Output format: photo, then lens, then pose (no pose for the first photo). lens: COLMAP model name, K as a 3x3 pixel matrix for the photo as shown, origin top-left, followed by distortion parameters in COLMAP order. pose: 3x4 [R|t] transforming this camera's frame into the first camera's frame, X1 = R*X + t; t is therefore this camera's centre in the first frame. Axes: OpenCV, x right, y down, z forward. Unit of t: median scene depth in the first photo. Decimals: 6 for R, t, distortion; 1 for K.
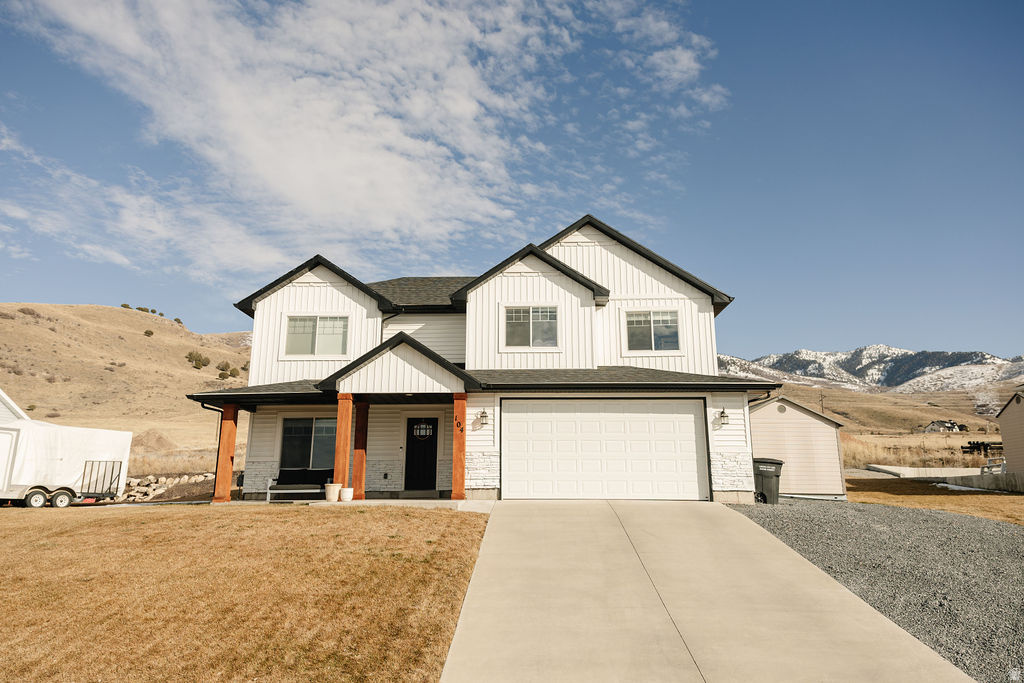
lens RADIAL K [[730.5, 0, 512.0], [0, 730.5, 341.5], [0, 0, 1]] dist [0.101386, -0.000065]
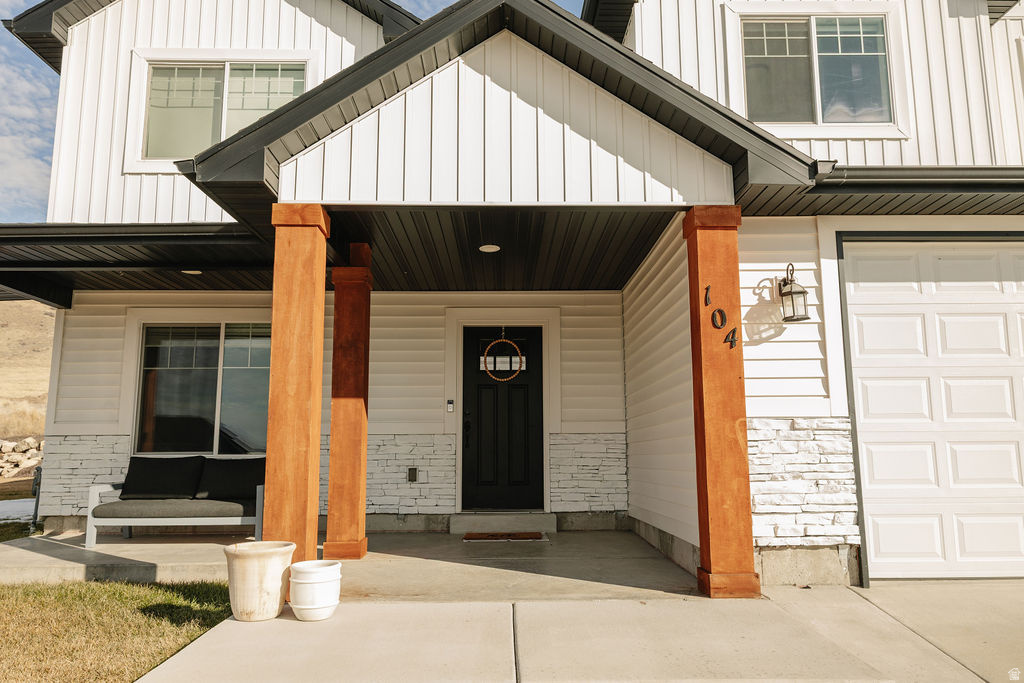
lens RADIAL K [[769.1, 0, 512.0], [0, 769.1, 341.5], [0, 0, 1]] dist [0.006225, 0.001578]
pose [[0.999110, 0.000755, 0.042174, -0.158486], [-0.003613, 0.997698, 0.067715, 0.100417], [-0.042026, -0.067807, 0.996813, 0.699722]]
